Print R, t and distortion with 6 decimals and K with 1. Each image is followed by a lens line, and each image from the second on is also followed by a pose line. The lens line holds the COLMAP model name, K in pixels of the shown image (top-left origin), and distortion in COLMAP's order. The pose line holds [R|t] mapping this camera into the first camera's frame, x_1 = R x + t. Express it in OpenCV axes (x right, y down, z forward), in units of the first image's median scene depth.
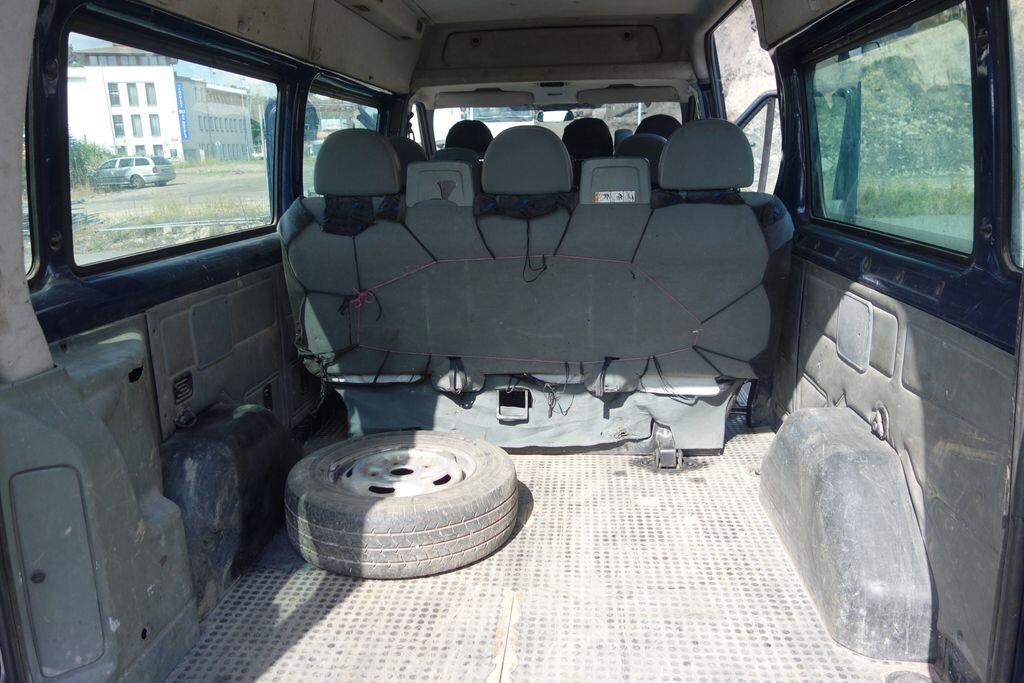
lens RADIAL K [[803.8, 0, 507.5], [0, 803.8, 341.1], [0, 0, 1]] dist [0.008974, -0.016780]
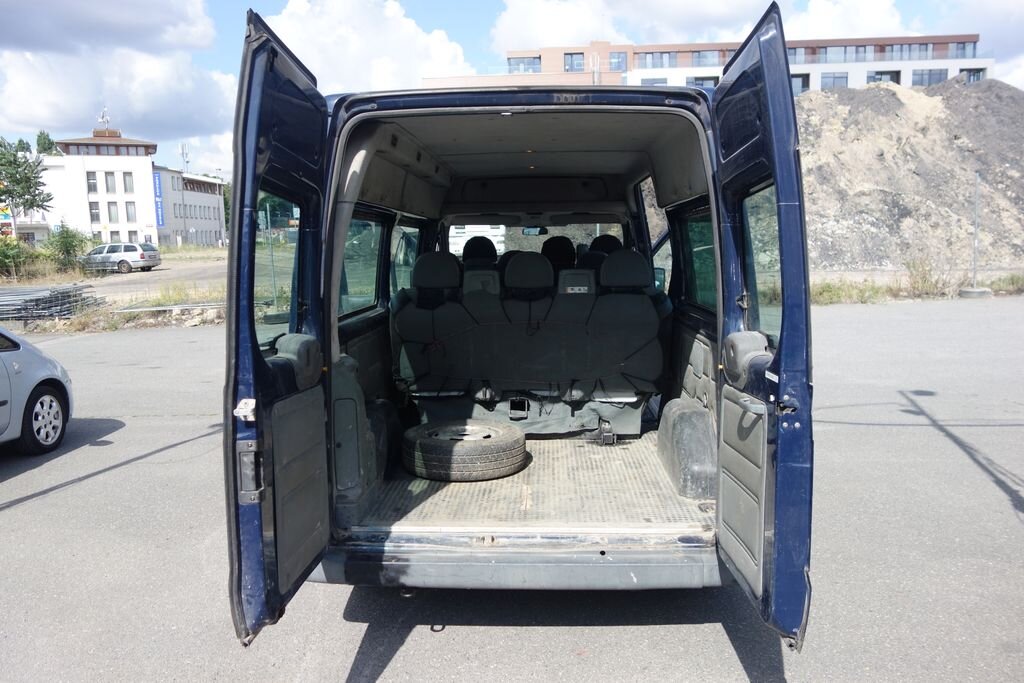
lens RADIAL K [[803.8, 0, 505.2], [0, 803.8, 340.2], [0, 0, 1]] dist [0.008974, -0.016780]
pose [[0.999170, 0.006014, 0.040278, -0.104227], [-0.001657, 0.994220, -0.107346, 0.134330], [-0.040691, 0.107191, 0.993405, -0.817432]]
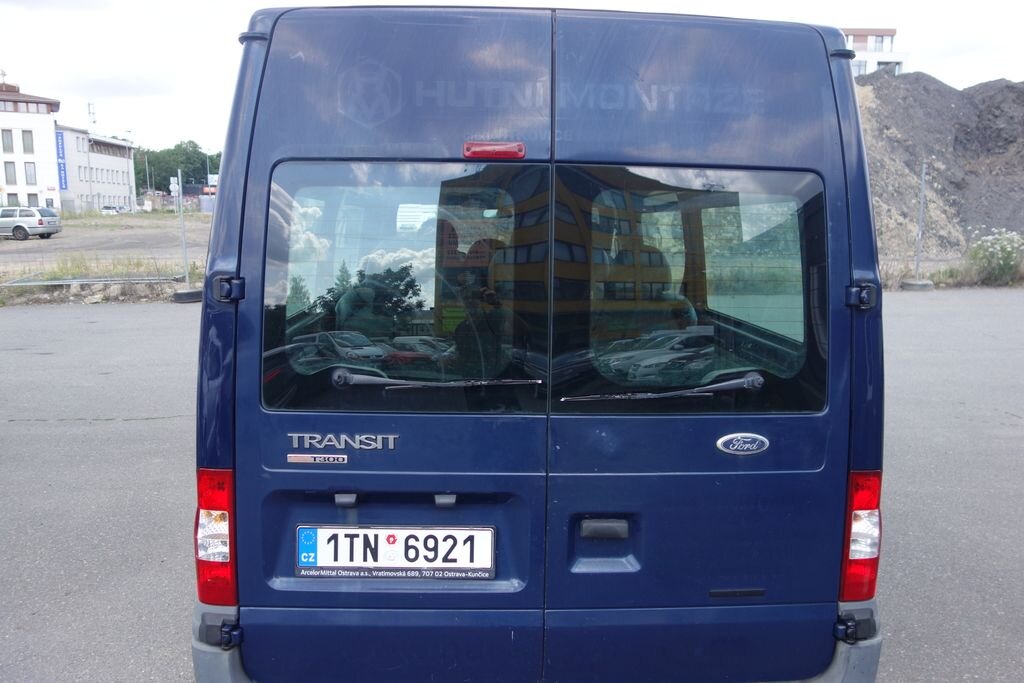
lens RADIAL K [[803.8, 0, 504.4], [0, 803.8, 337.6], [0, 0, 1]] dist [0.008974, -0.016780]
pose [[0.990552, 0.019918, 0.135686, -0.196571], [-0.008836, 0.996610, -0.081792, 0.017267], [-0.136855, 0.079820, 0.987370, -0.409727]]
